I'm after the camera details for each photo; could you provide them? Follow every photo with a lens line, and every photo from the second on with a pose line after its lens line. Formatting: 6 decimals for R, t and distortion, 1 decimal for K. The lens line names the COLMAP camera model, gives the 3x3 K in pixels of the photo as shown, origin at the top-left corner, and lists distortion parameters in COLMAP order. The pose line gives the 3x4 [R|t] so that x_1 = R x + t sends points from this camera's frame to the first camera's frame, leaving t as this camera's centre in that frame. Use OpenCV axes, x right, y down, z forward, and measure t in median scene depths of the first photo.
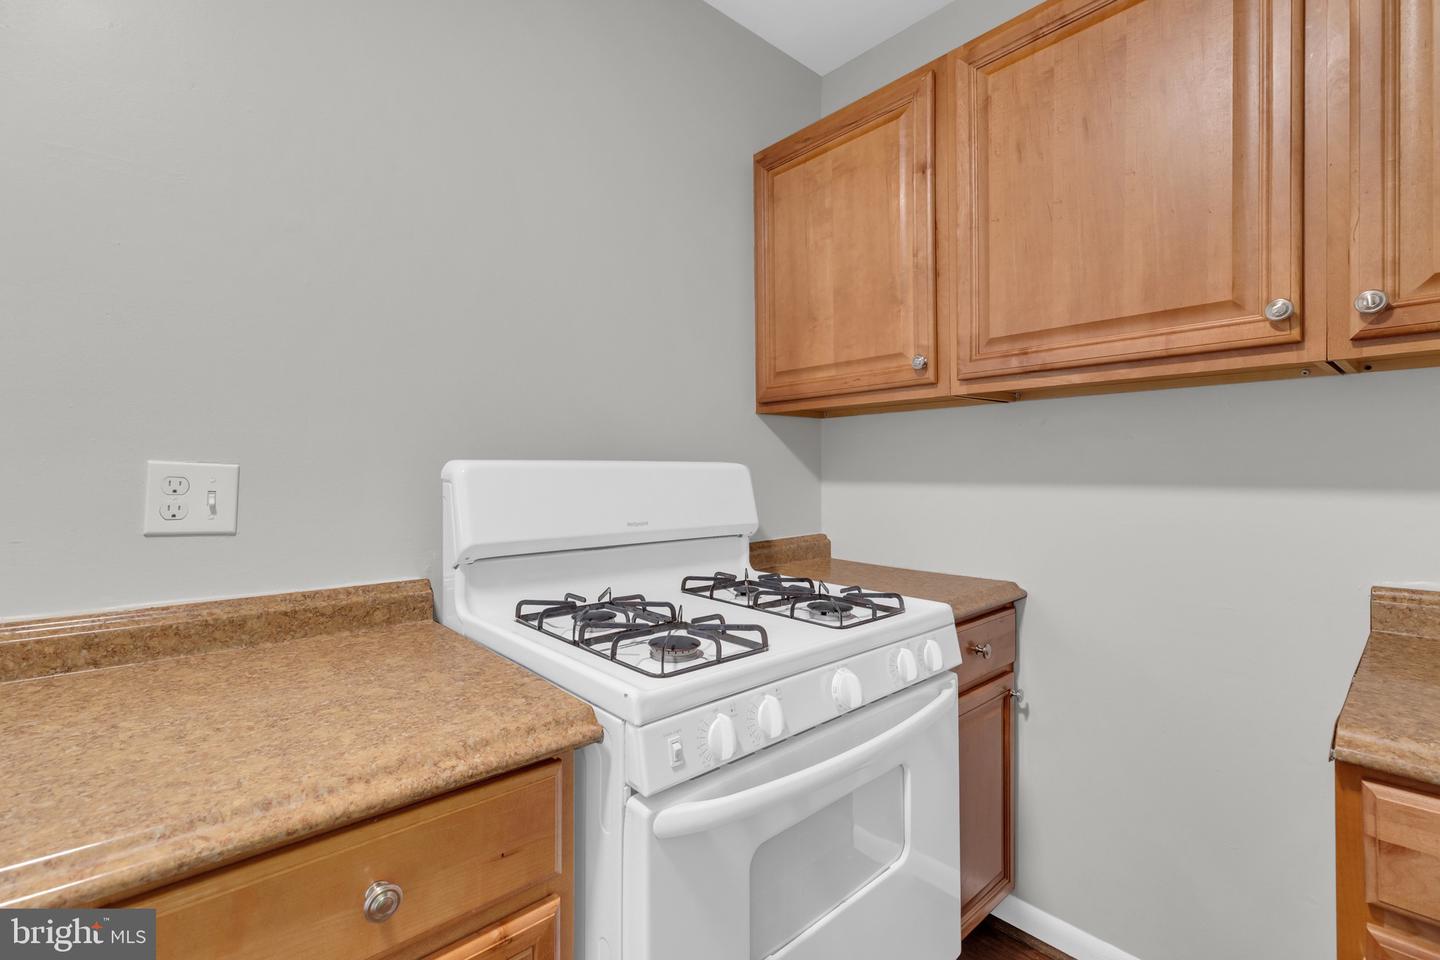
lens RADIAL K [[640.0, 0, 710.8], [0, 640.0, 473.3], [0, 0, 1]] dist [0.001876, 0.000468]
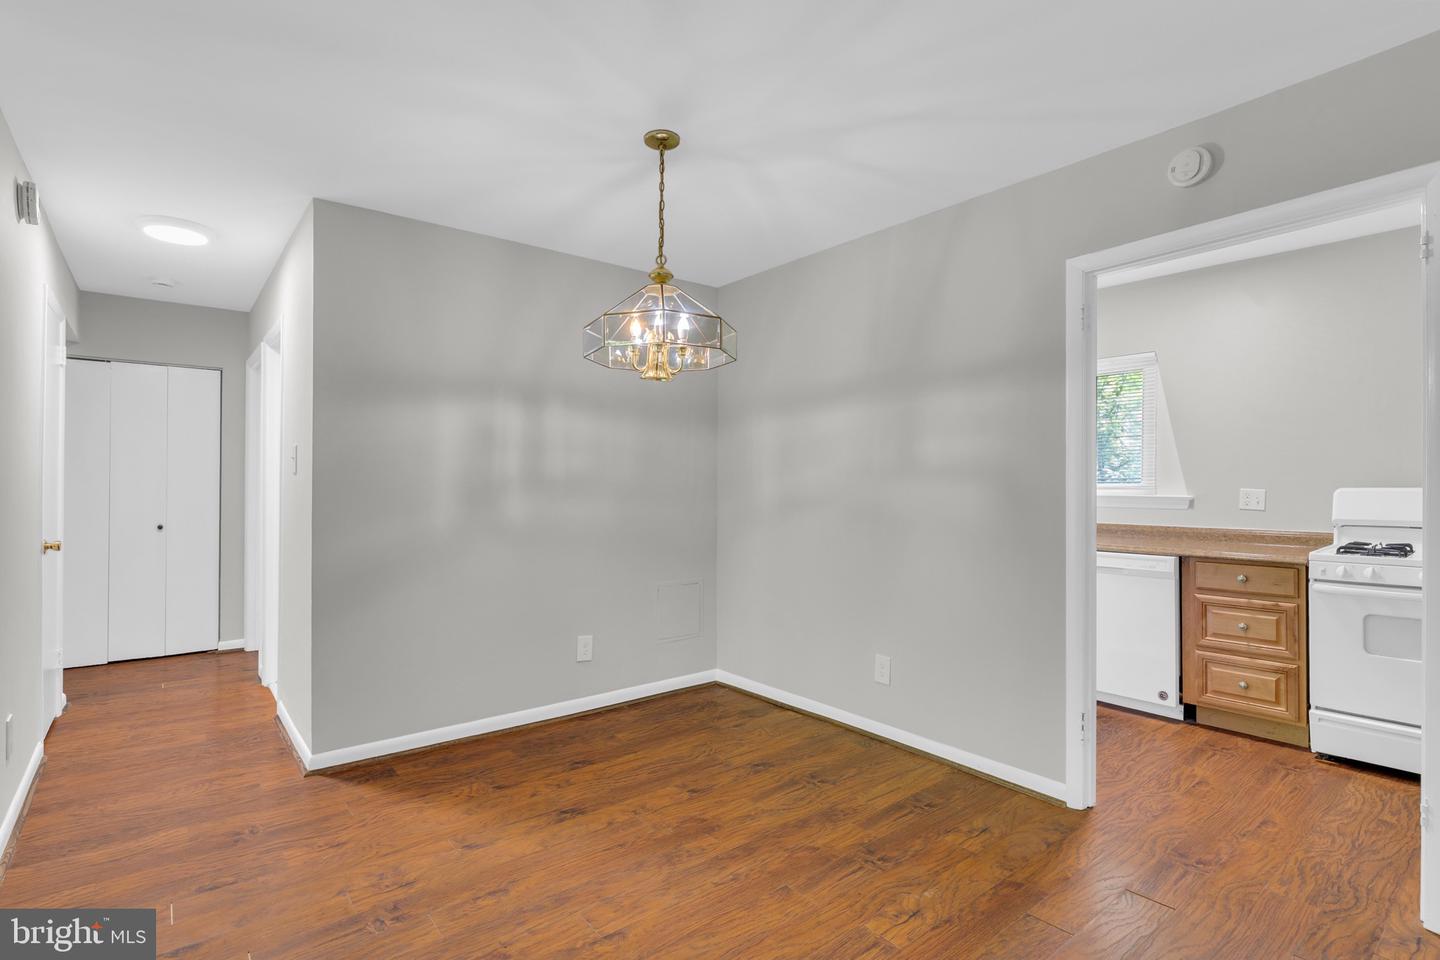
lens RADIAL K [[697.1, 0, 713.1], [0, 697.1, 481.6], [0, 0, 1]] dist [-0.004536, -0.000313]
pose [[-0.046322, -0.002573, -0.998923, 2.966709], [0.003442, 0.999990, -0.002735, -0.054846], [0.998921, -0.003565, -0.046312, -1.670941]]
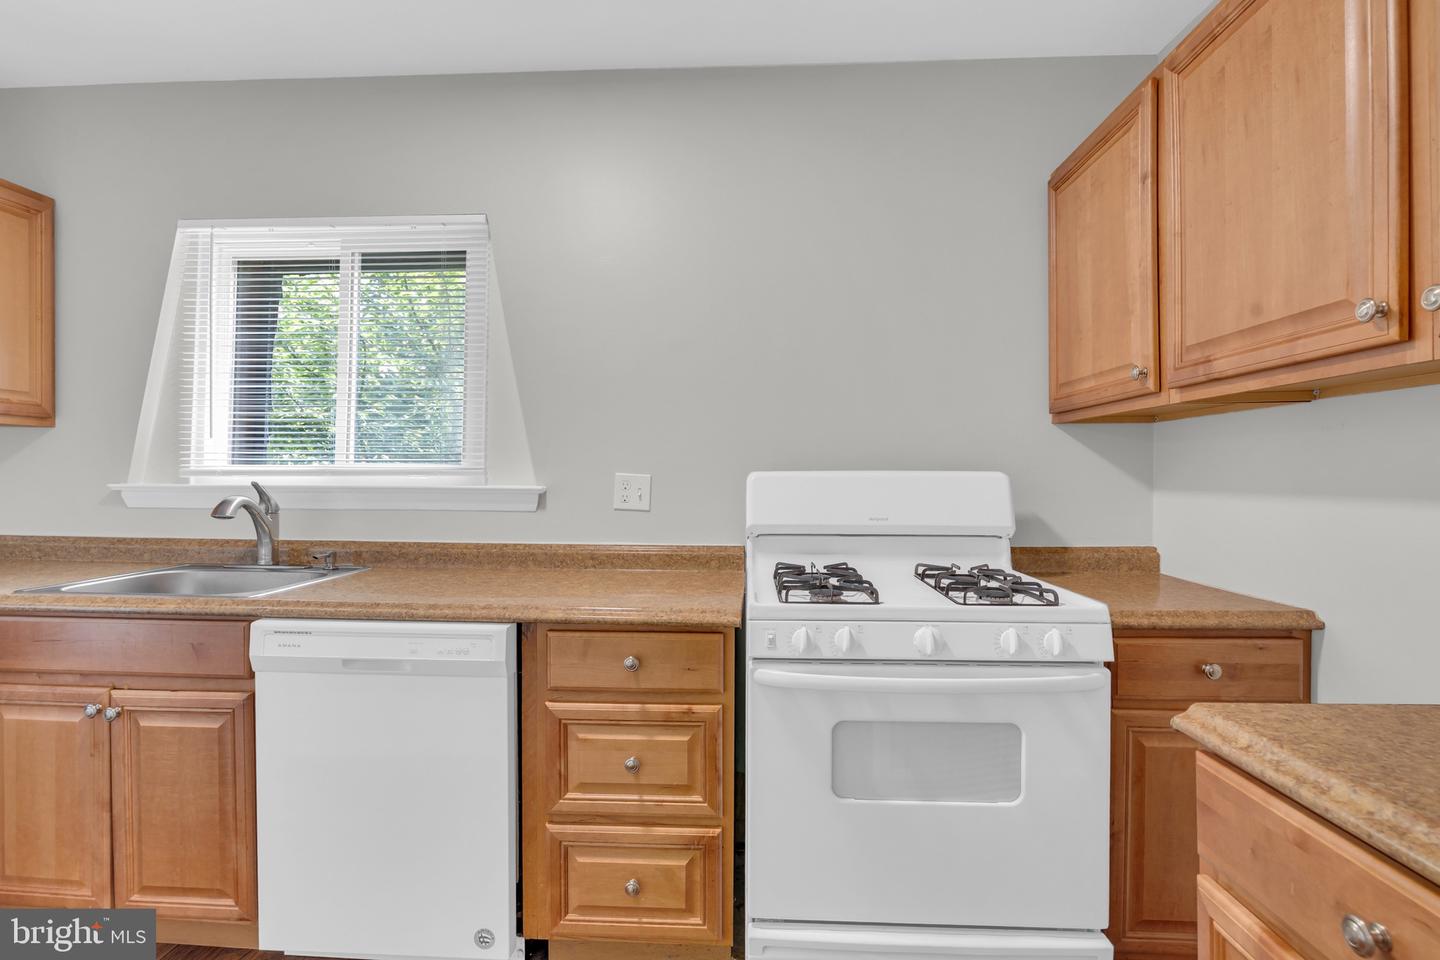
lens RADIAL K [[703.4, 0, 712.0], [0, 703.4, 485.7], [0, 0, 1]] dist [-0.004583, -0.000895]
pose [[0.708795, 0.013118, -0.705292, 0.868898], [-0.004138, 0.999887, 0.014439, -0.012488], [0.705402, -0.007316, 0.708769, -0.353638]]
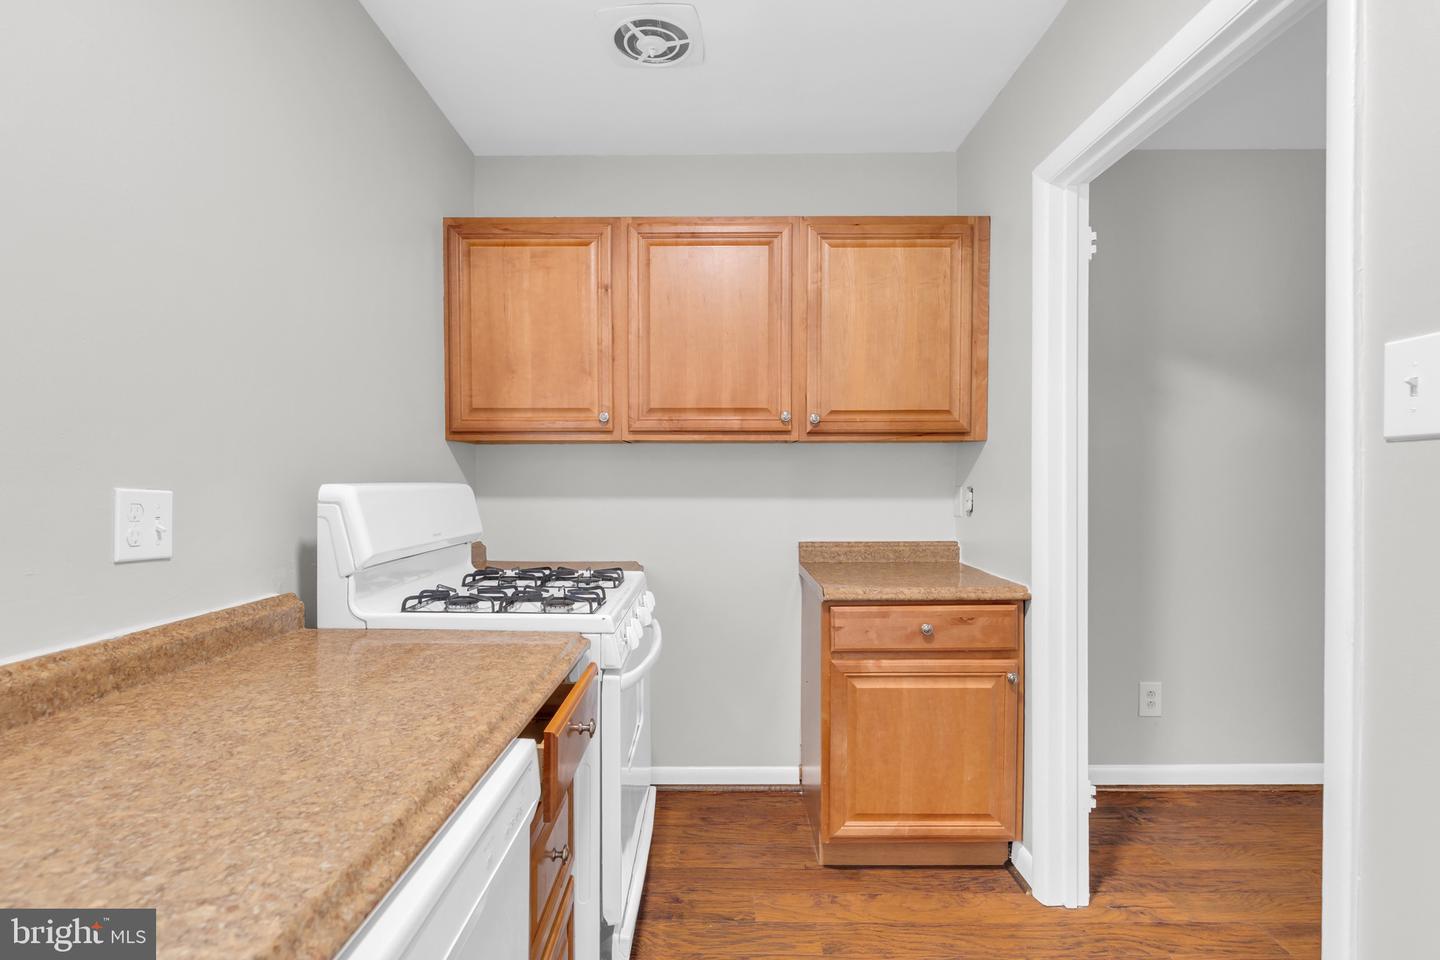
lens RADIAL K [[701.4, 0, 716.5], [0, 701.4, 494.2], [0, 0, 1]] dist [-0.011802, -0.000405]
pose [[0.663974, -0.012274, 0.747654, -0.997948], [0.001516, 0.999885, 0.015069, -0.023880], [-0.747754, -0.008872, 0.663917, -0.390328]]
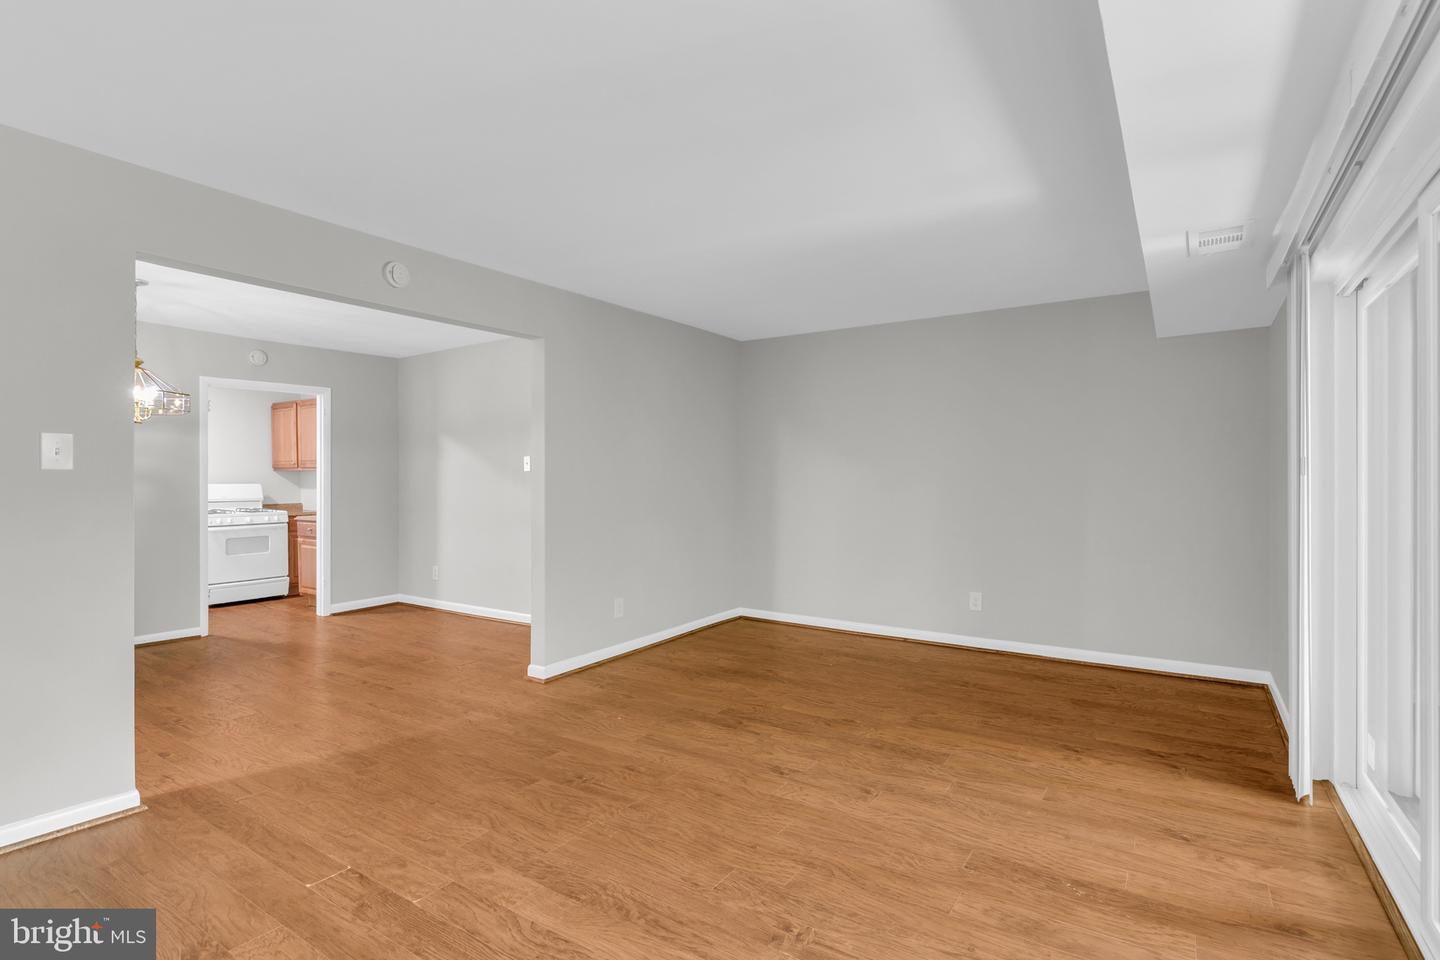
lens RADIAL K [[697.1, 0, 713.1], [0, 697.1, 481.6], [0, 0, 1]] dist [-0.004536, -0.000313]
pose [[0.967897, 0.000968, 0.251344, 2.816171], [-0.001543, 0.999997, 0.002092, -0.072907], [-0.251341, -0.002412, 0.967896, -6.603355]]
